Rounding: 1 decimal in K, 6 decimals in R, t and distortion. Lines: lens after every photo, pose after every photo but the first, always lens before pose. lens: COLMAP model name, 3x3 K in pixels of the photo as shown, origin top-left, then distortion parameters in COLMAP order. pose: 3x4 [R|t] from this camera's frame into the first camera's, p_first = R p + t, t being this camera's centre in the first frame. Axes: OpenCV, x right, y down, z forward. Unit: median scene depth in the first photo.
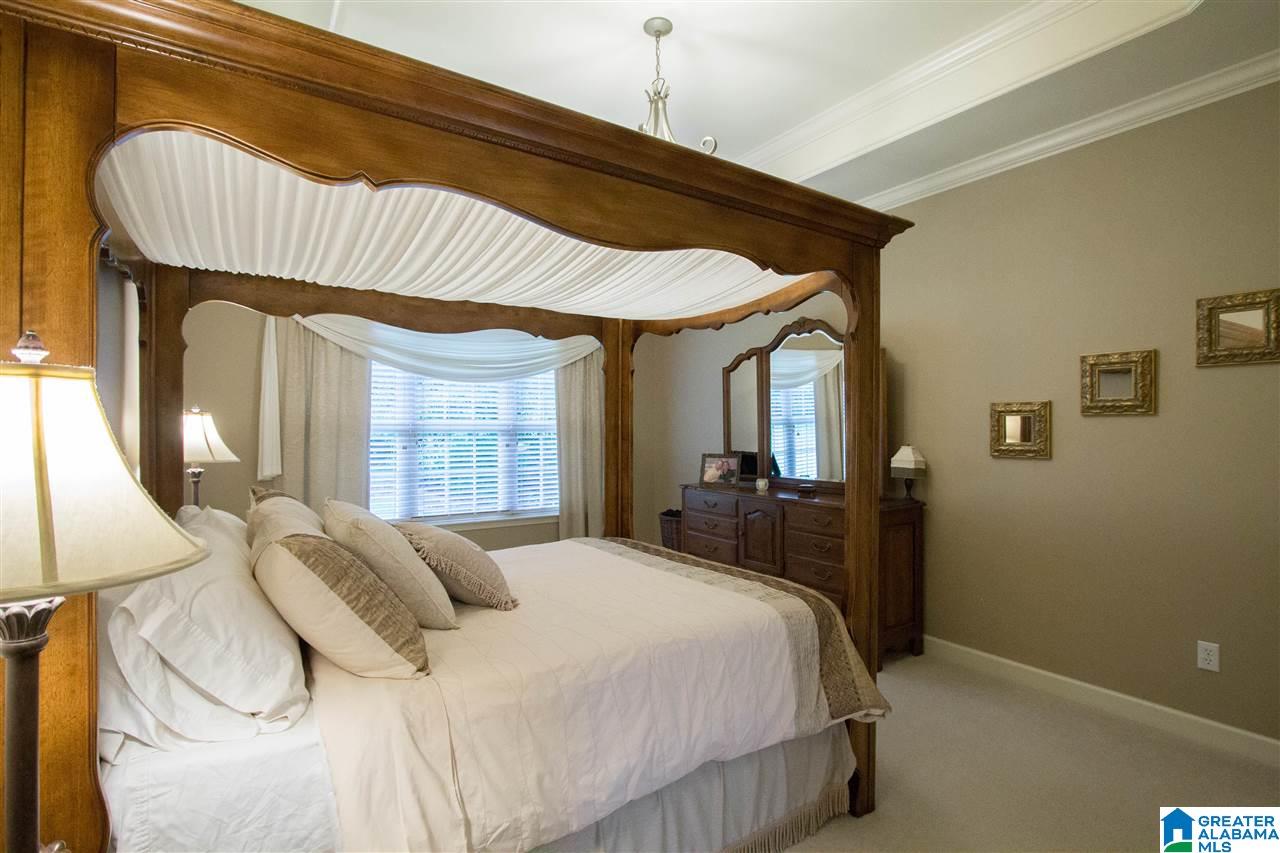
lens RADIAL K [[606.3, 0, 644.6], [0, 606.3, 429.8], [0, 0, 1]] dist [-0.018201, 0.004705]
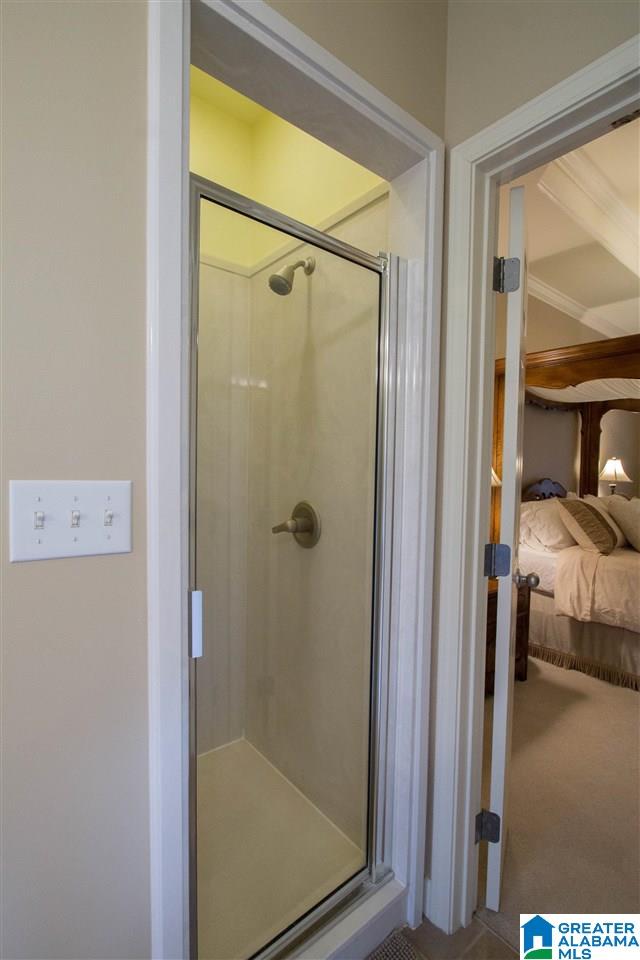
lens RADIAL K [[454.8, 0, 322.5], [0, 454.8, 481.4], [0, 0, 1]] dist [-0.018201, 0.004705]
pose [[0.103214, 0.033747, -0.994087, 1.637931], [-0.016963, 0.999339, 0.032164, 0.037213], [0.994515, 0.013543, 0.103718, -0.501212]]
